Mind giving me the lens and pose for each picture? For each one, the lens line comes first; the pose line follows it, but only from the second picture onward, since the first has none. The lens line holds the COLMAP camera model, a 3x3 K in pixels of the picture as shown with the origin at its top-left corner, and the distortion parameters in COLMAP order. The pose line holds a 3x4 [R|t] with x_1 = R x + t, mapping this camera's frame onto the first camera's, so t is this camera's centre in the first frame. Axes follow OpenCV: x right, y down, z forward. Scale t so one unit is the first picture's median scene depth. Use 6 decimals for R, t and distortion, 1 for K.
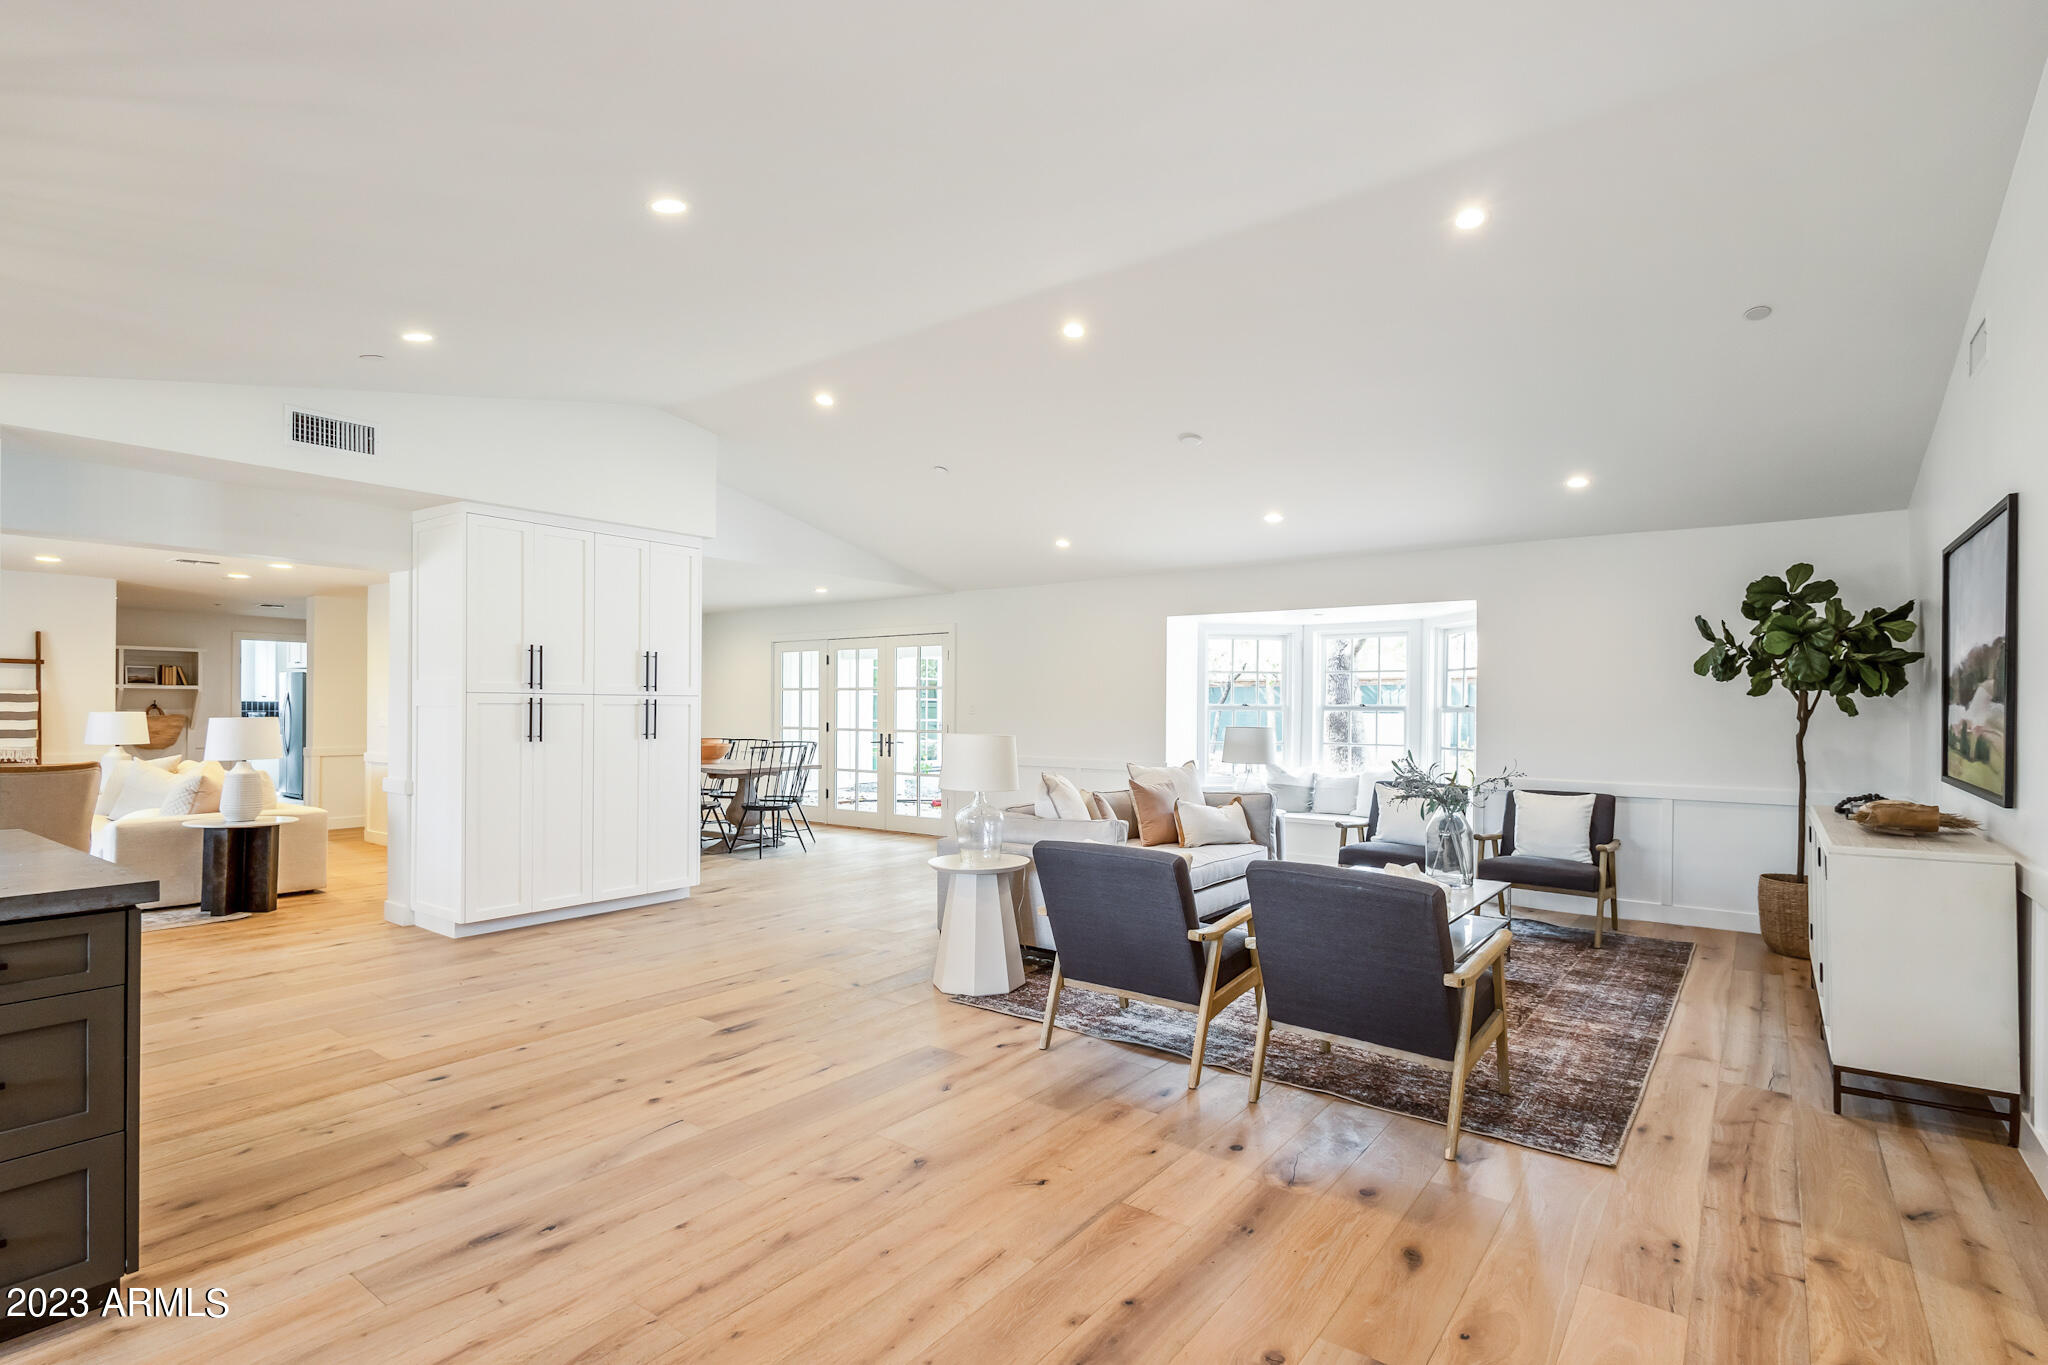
lens RADIAL K [[985.0, 0, 1038.9], [0, 985.0, 705.7], [0, 0, 1]] dist [0.022348, -0.007845]
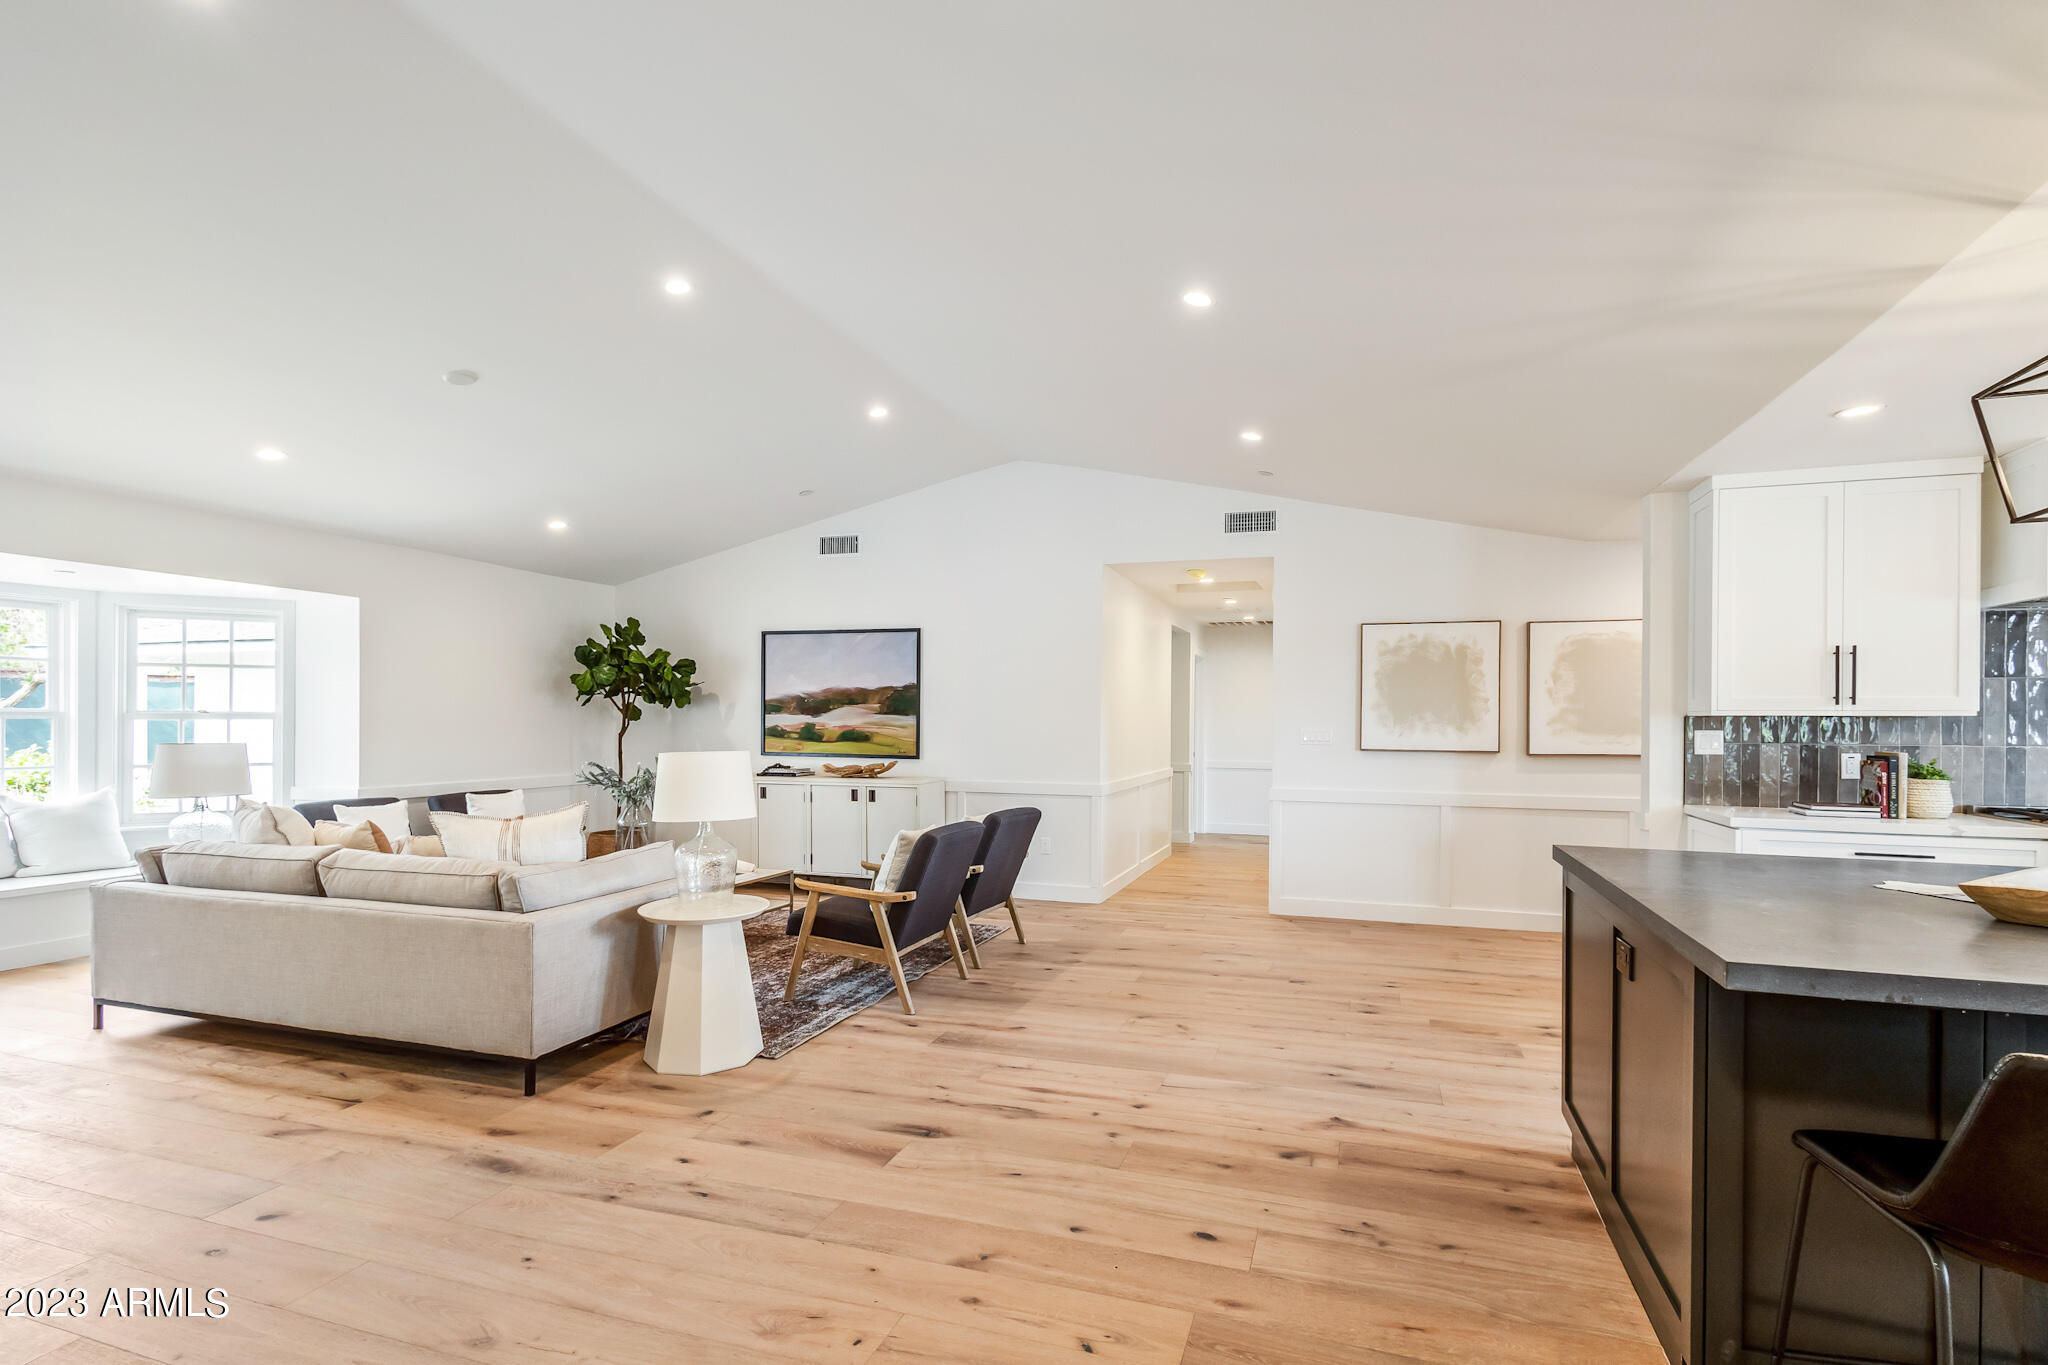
lens RADIAL K [[939.6, 0, 1053.6], [0, 939.6, 717.5], [0, 0, 1]] dist [0.003324, 0.000205]
pose [[-0.310314, -0.002582, 0.950630, -0.755059], [-0.008593, 0.999963, -0.000090, -0.002047], [-0.950595, -0.008197, -0.310325, 0.816491]]
